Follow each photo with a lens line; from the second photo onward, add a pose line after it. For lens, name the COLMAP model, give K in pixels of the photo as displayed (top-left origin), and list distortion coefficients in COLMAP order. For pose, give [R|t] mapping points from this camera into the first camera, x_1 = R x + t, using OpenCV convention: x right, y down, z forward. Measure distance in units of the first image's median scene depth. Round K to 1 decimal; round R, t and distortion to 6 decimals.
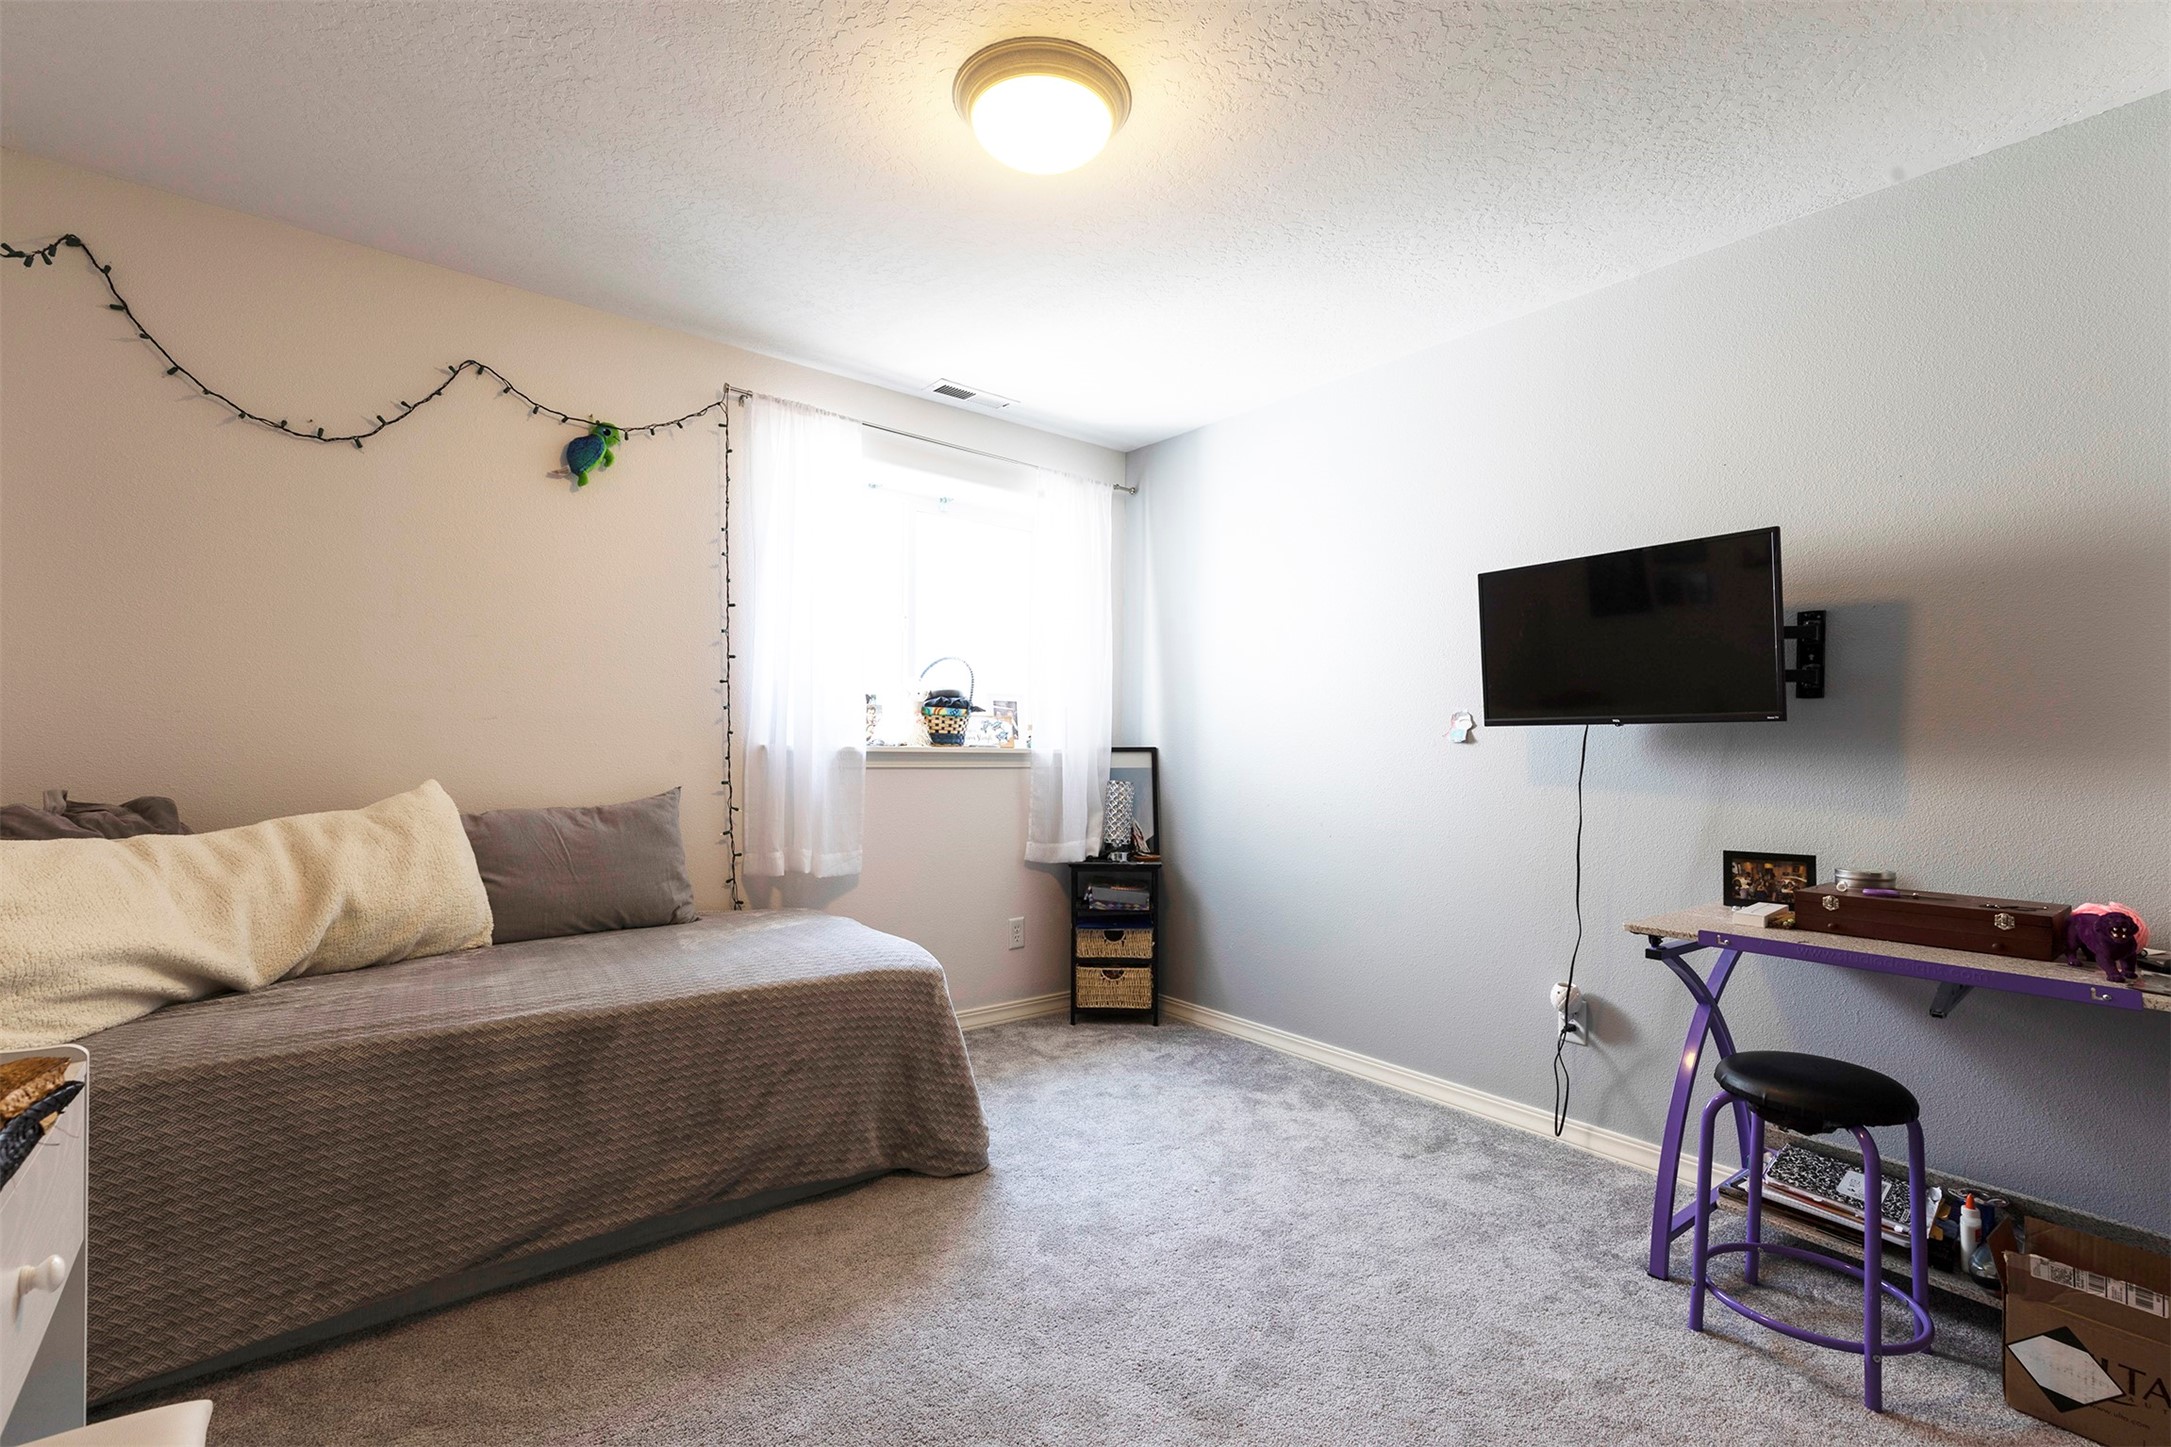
lens RADIAL K [[977.6, 0, 1077.0], [0, 977.6, 720.8], [0, 0, 1]] dist [0.010894, -0.004073]
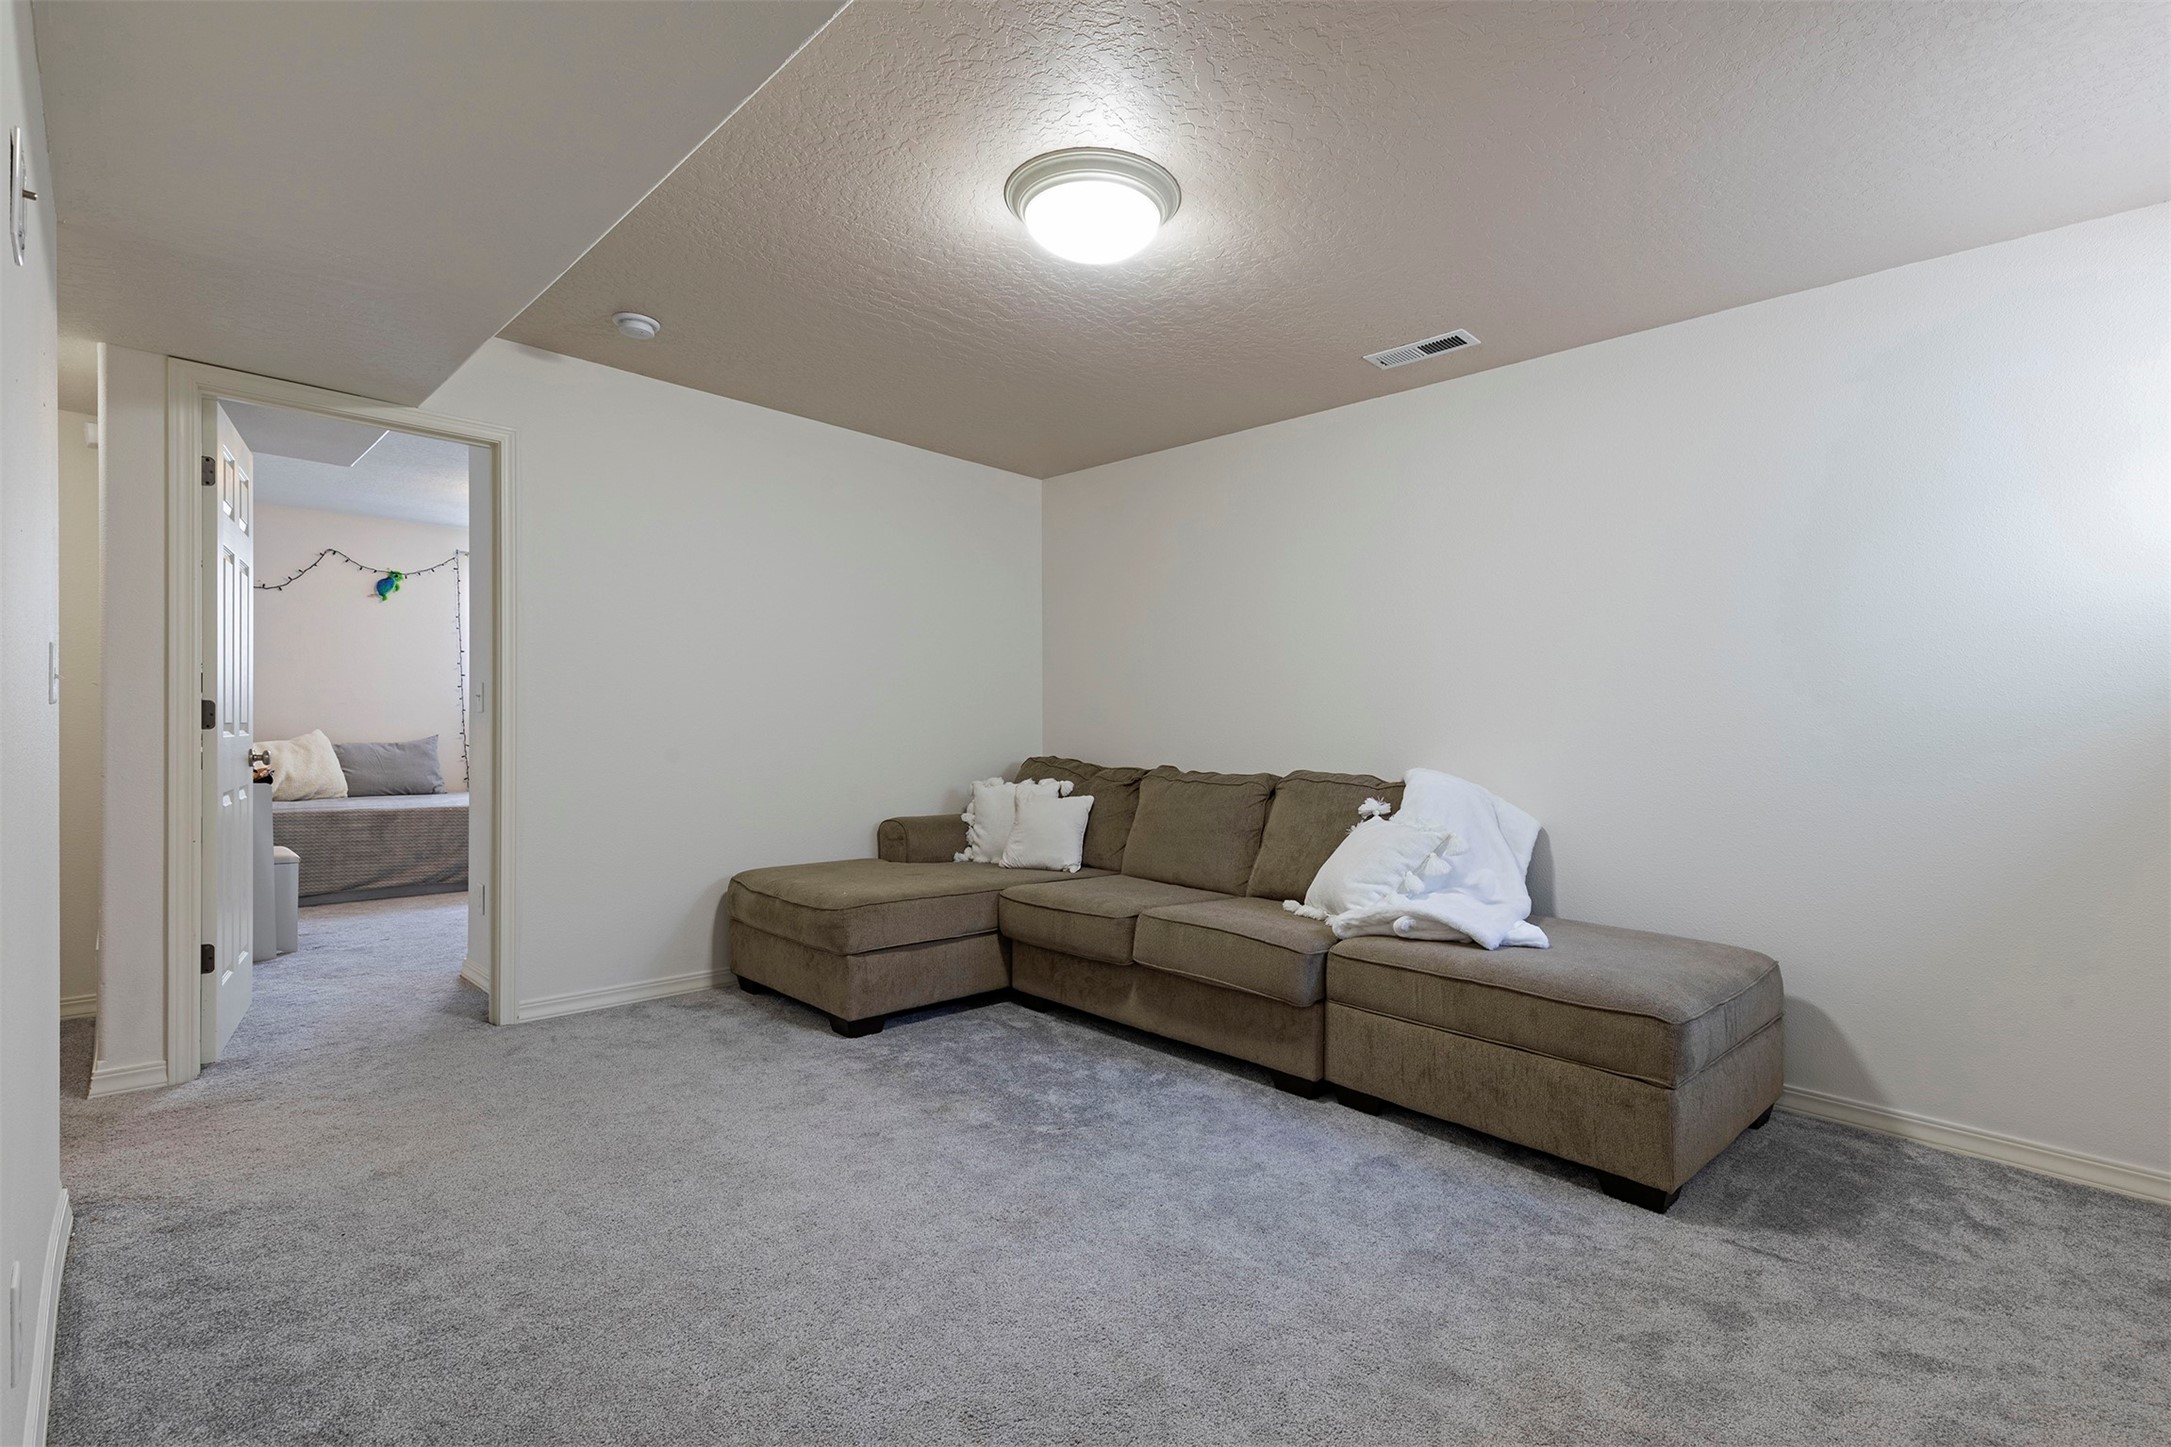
lens RADIAL K [[977.6, 0, 1096.5], [0, 977.6, 728.5], [0, 0, 1]] dist [0.010894, -0.004073]
pose [[0.992295, -0.004550, 0.123816, 0.979969], [0.000279, 0.999405, 0.034489, -0.025790], [-0.123899, -0.034189, 0.991706, -1.696909]]
